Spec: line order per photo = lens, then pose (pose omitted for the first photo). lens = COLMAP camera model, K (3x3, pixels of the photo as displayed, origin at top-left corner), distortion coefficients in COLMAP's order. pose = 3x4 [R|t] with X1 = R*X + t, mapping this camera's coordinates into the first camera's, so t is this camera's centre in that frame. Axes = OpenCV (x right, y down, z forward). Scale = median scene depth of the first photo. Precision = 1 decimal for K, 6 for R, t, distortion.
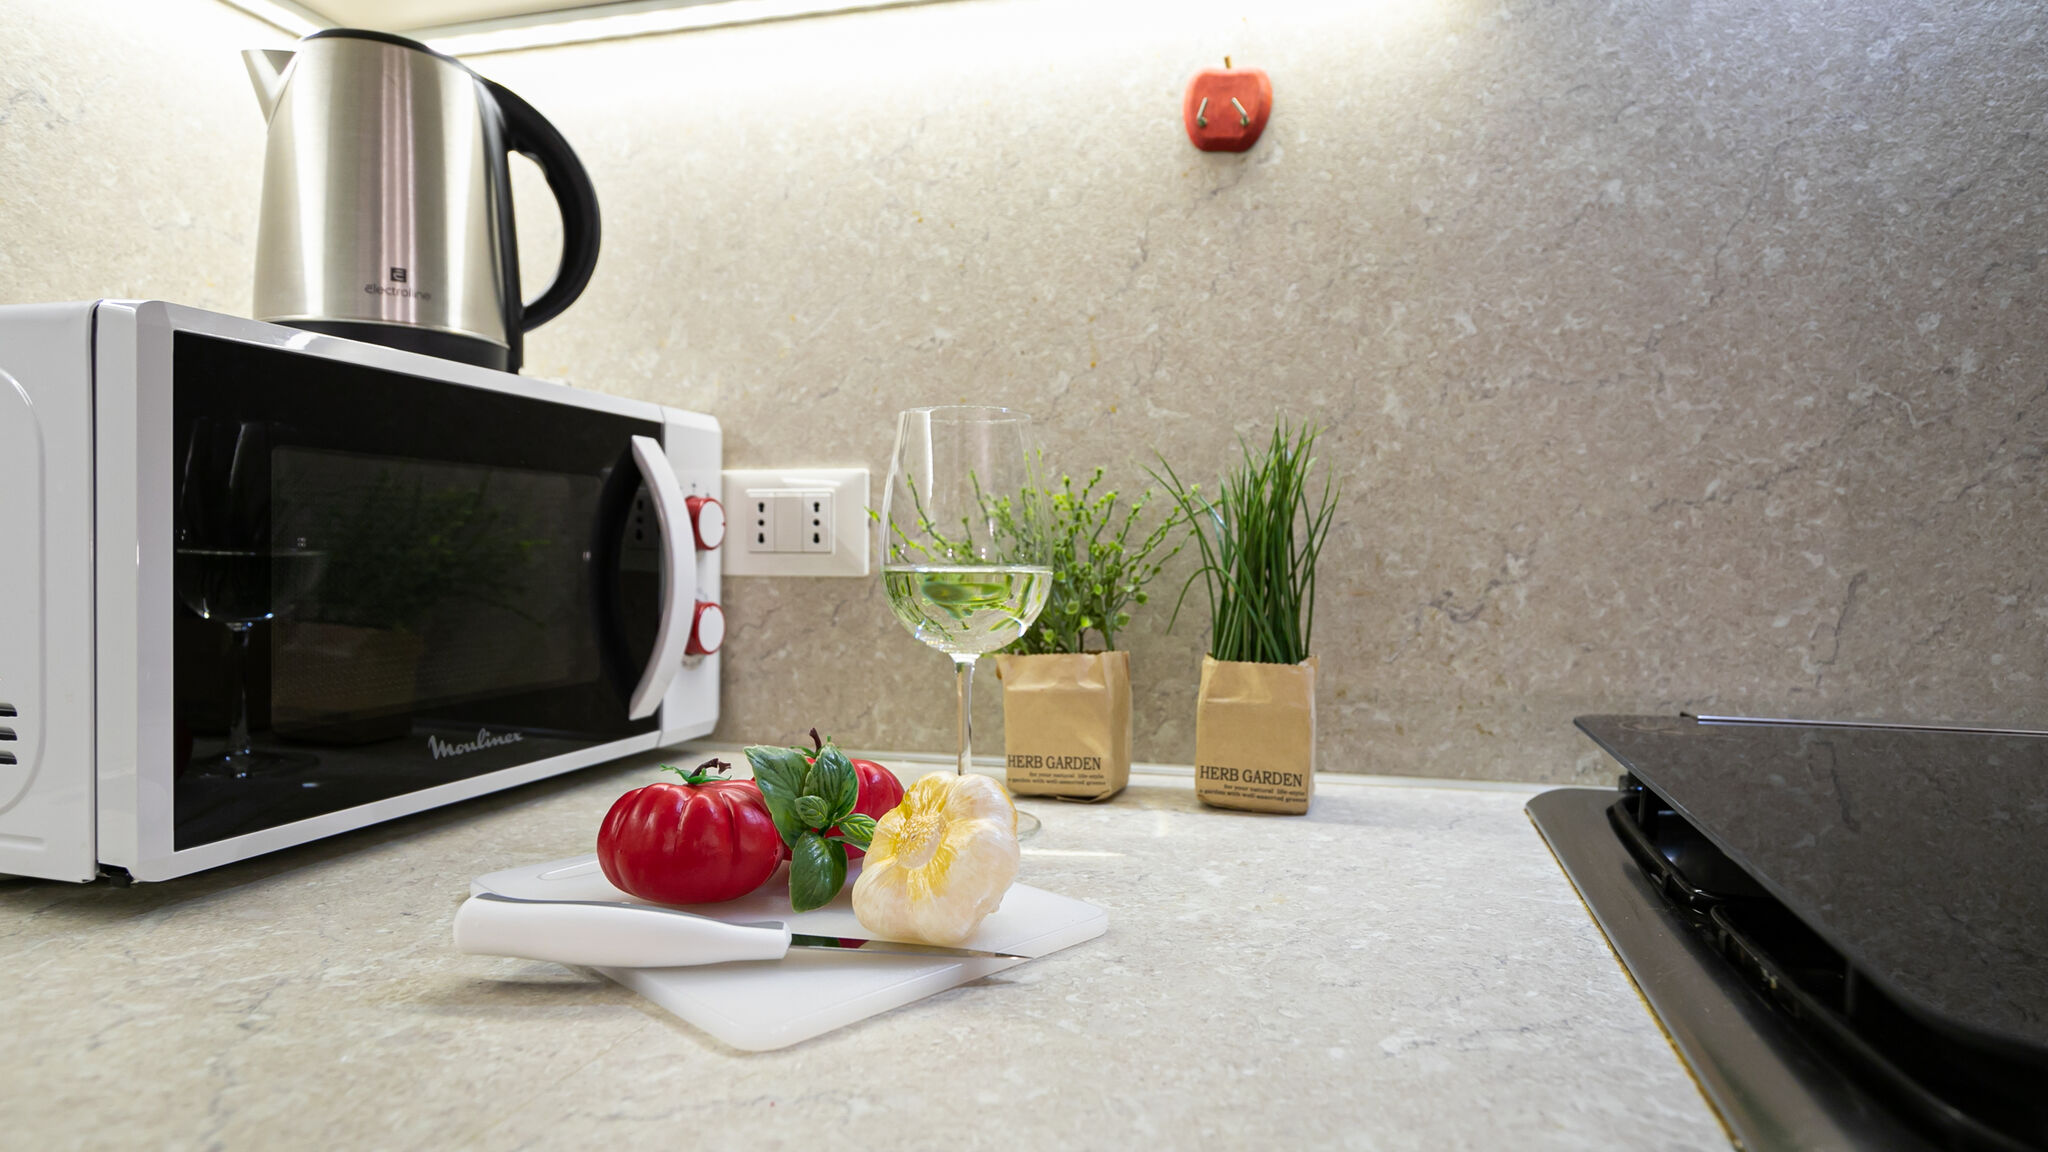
lens RADIAL K [[1157.8, 0, 1050.3], [0, 1157.8, 571.0], [0, 0, 1]] dist [0.002189, 0.001292]
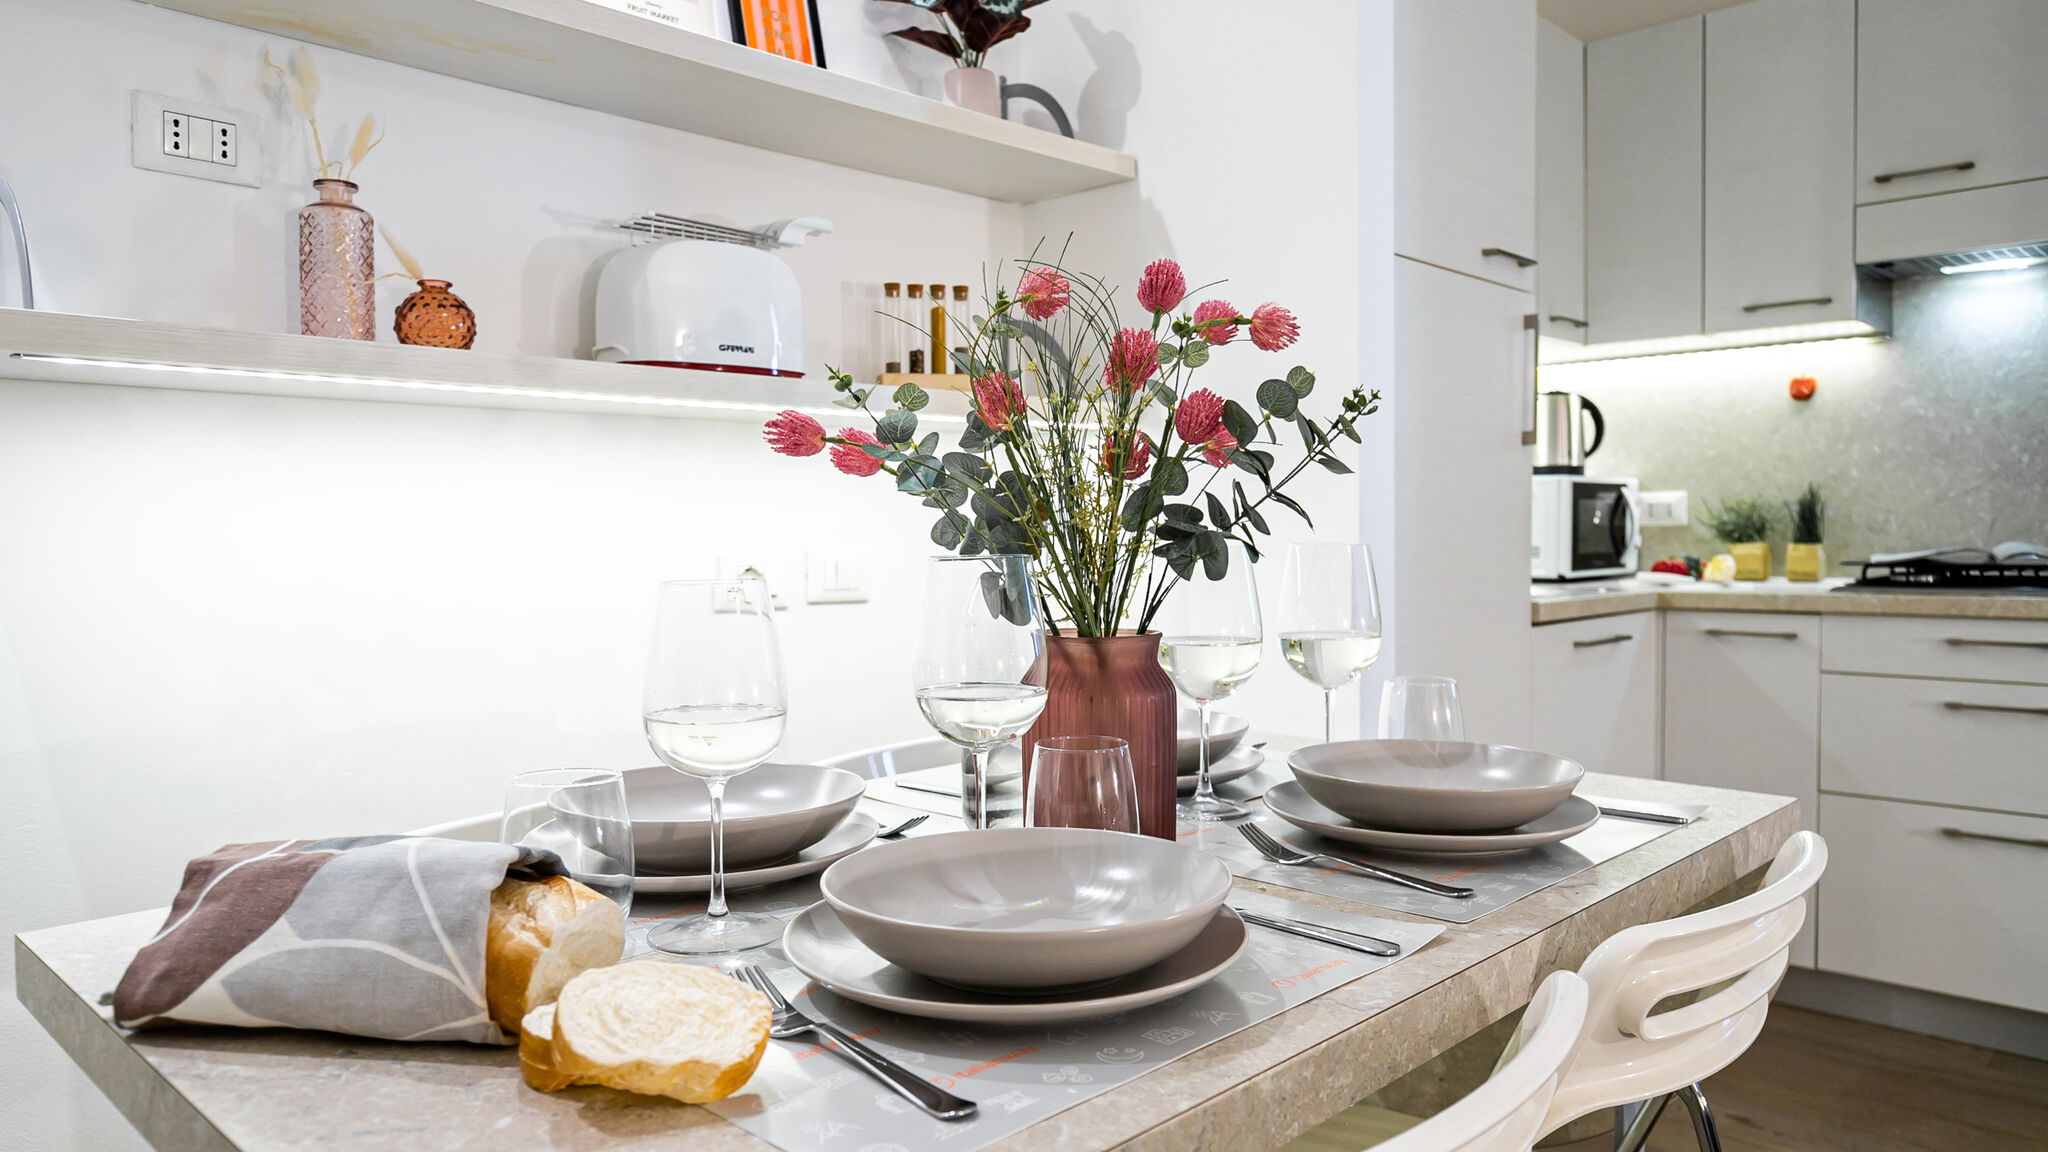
lens RADIAL K [[1419.4, 0, 1037.0], [0, 1419.4, 585.0], [0, 0, 1]] dist [-0.014769, 0.020708]
pose [[0.881658, 0.000687, -0.471888, 0.138684], [0.010911, 0.999702, 0.021840, 0.077805], [0.471762, -0.024404, 0.881388, -4.021420]]
